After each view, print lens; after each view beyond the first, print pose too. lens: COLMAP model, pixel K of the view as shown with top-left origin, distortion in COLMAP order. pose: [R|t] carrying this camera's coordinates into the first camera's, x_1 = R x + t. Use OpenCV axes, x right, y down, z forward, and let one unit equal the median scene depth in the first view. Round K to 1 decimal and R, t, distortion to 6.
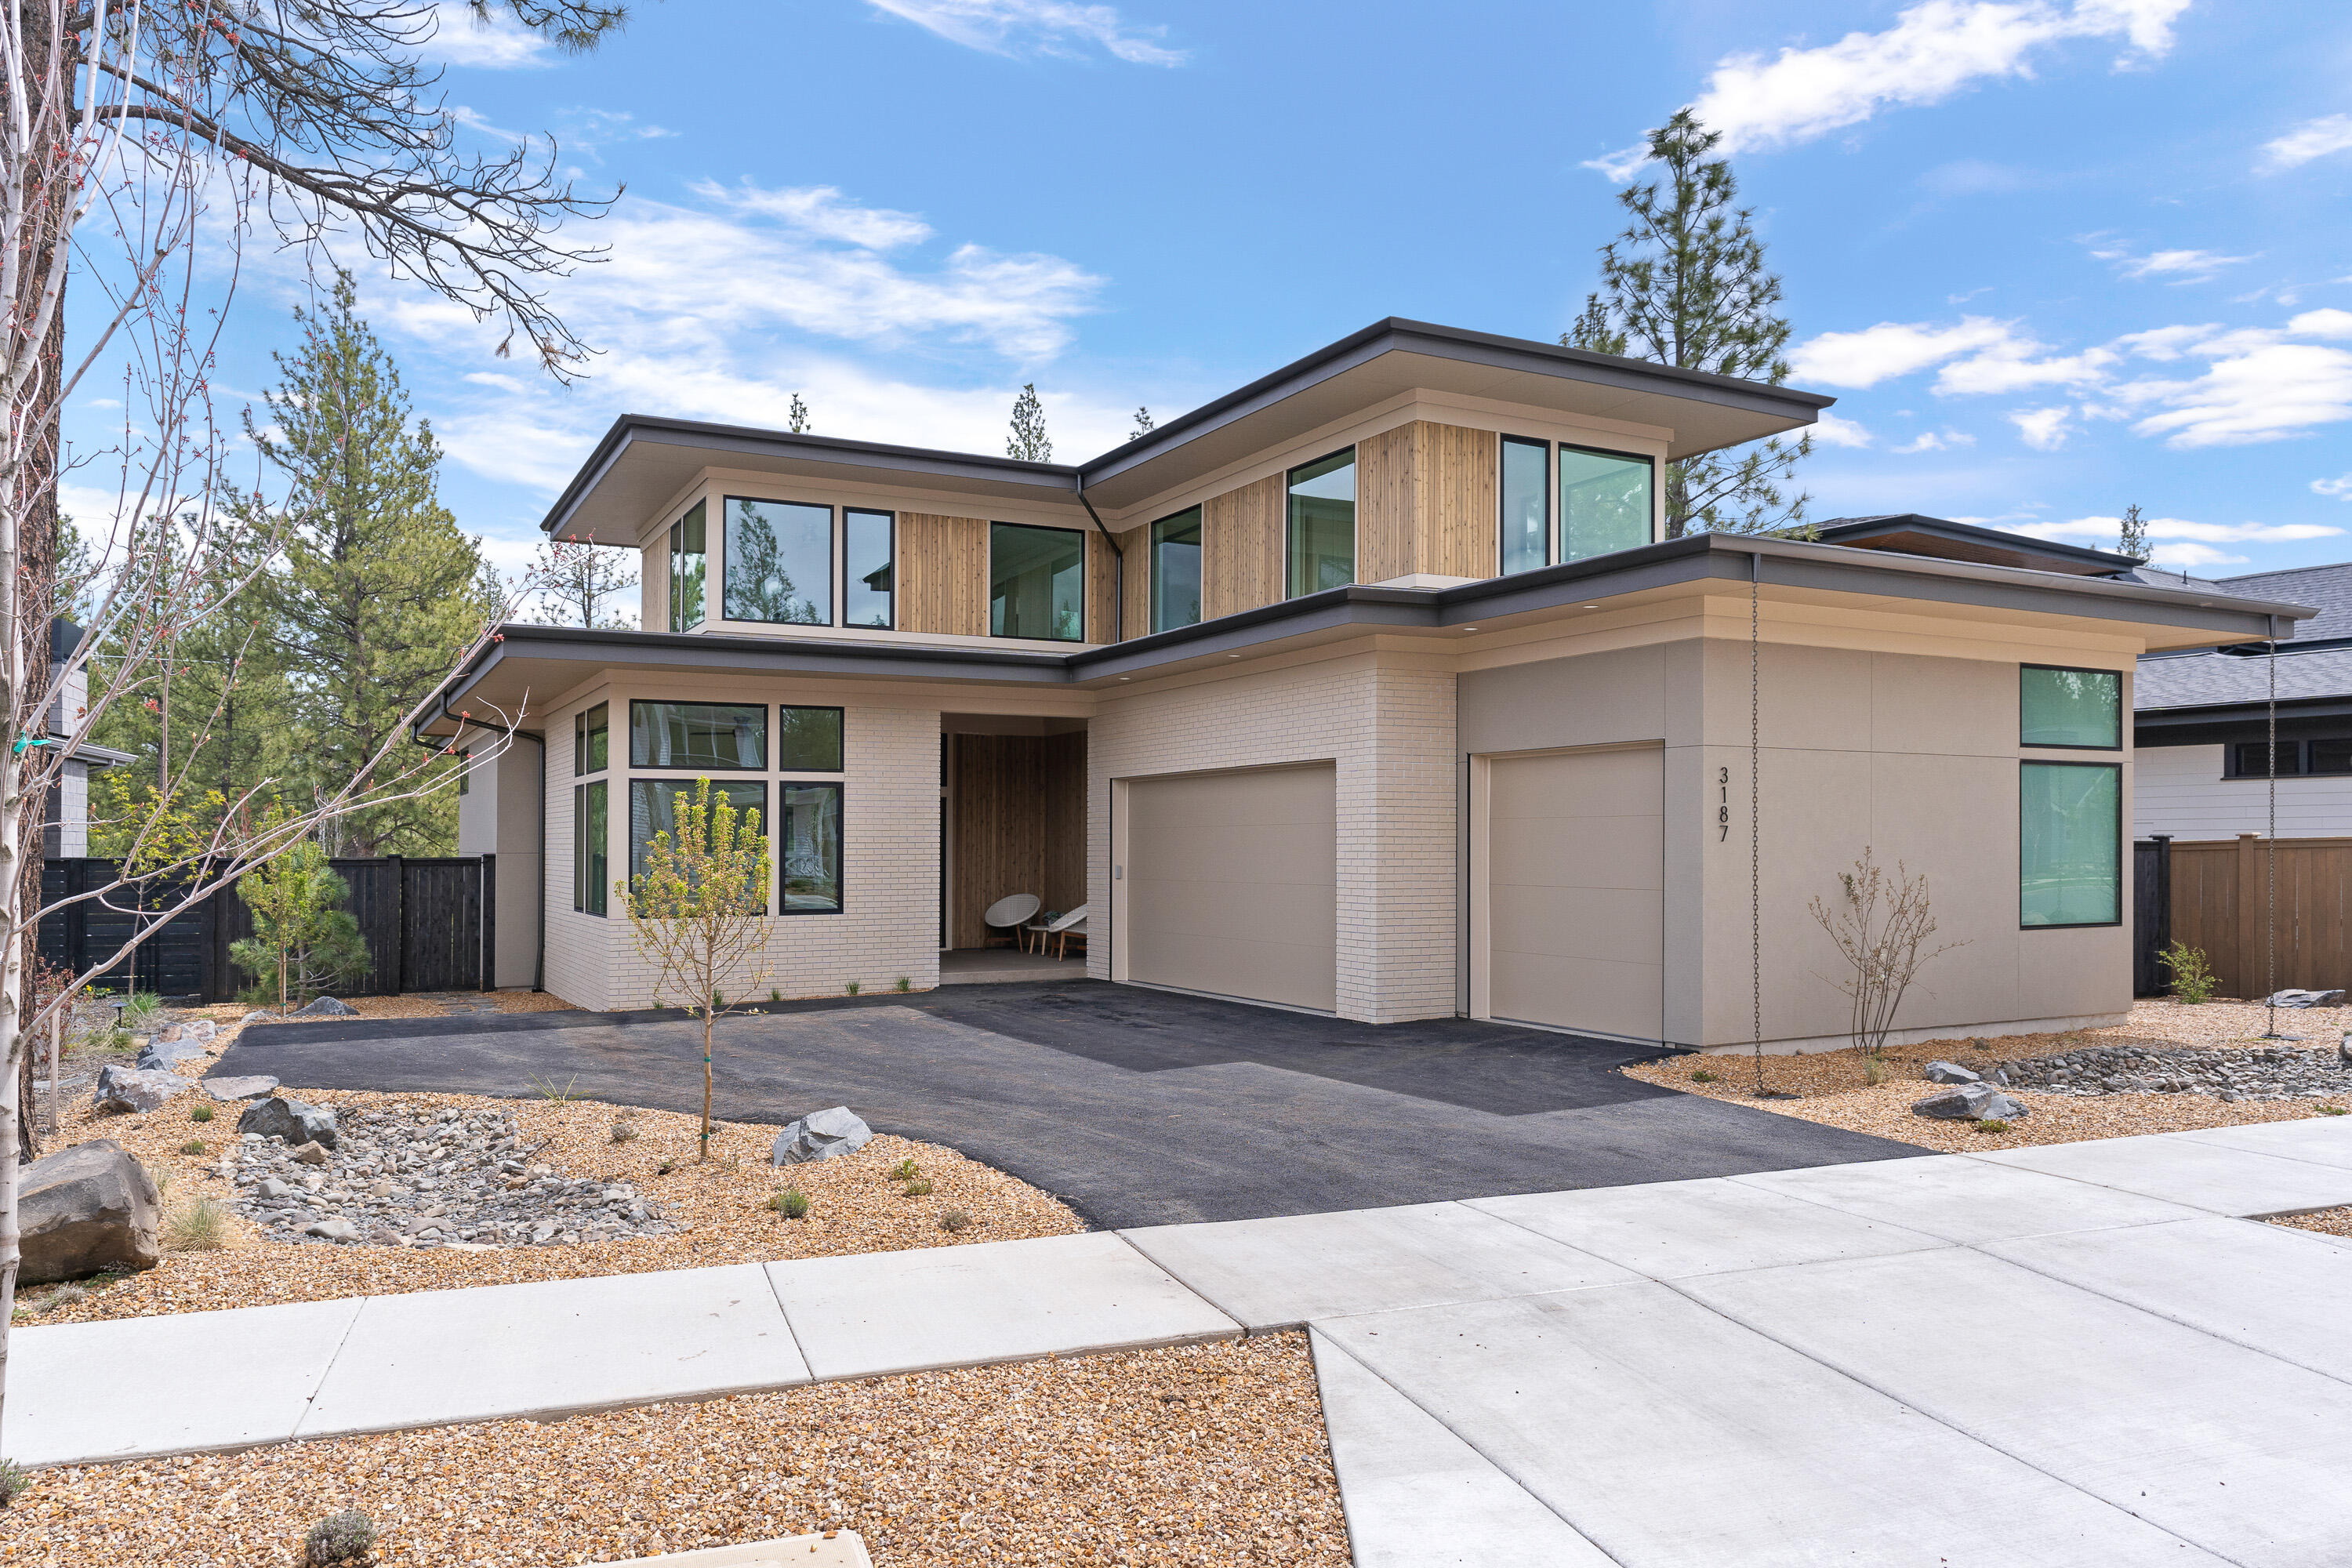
lens RADIAL K [[1625.6, 0, 1184.8], [0, 1625.6, 803.9], [0, 0, 1]] dist [-0.018893, 0.008039]
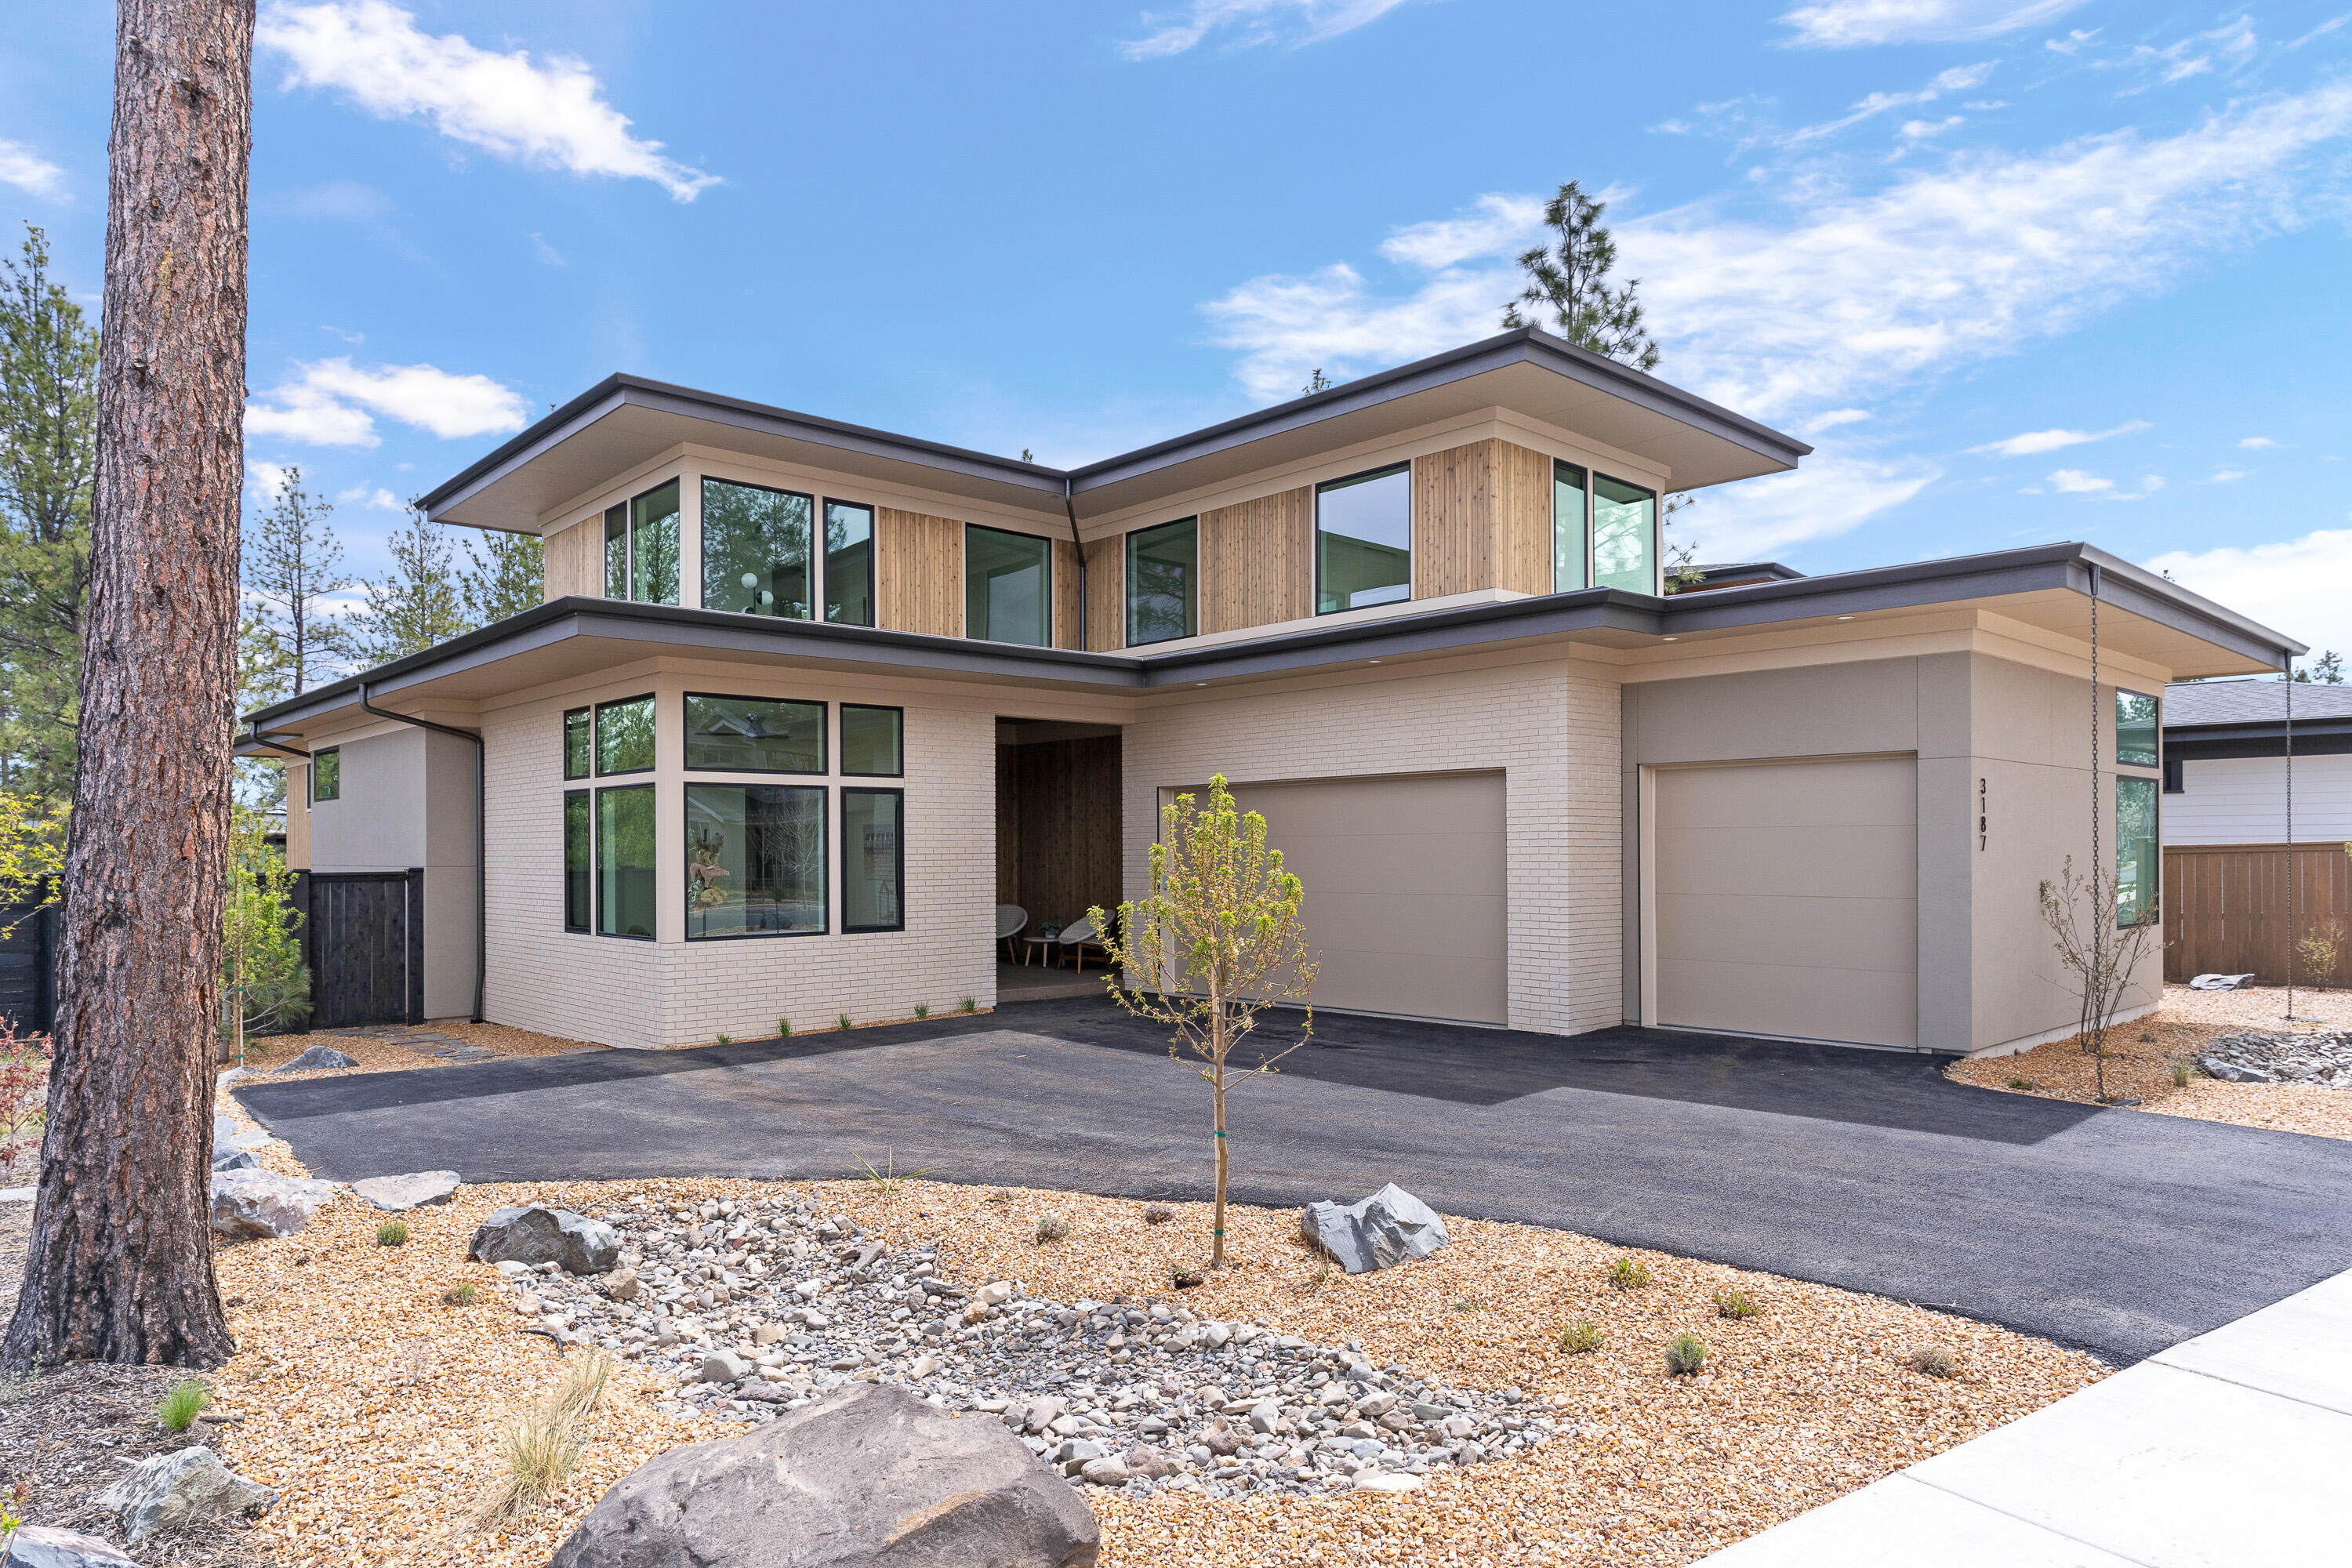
lens RADIAL K [[1407.3, 0, 1179.1], [0, 1407.3, 826.6], [0, 0, 1]] dist [-0.000844, -0.005715]
pose [[0.966986, 0.000522, 0.254828, -0.262844], [-0.002712, 0.999962, 0.008242, 0.001369], [-0.254814, -0.008661, 0.966951, 0.184873]]
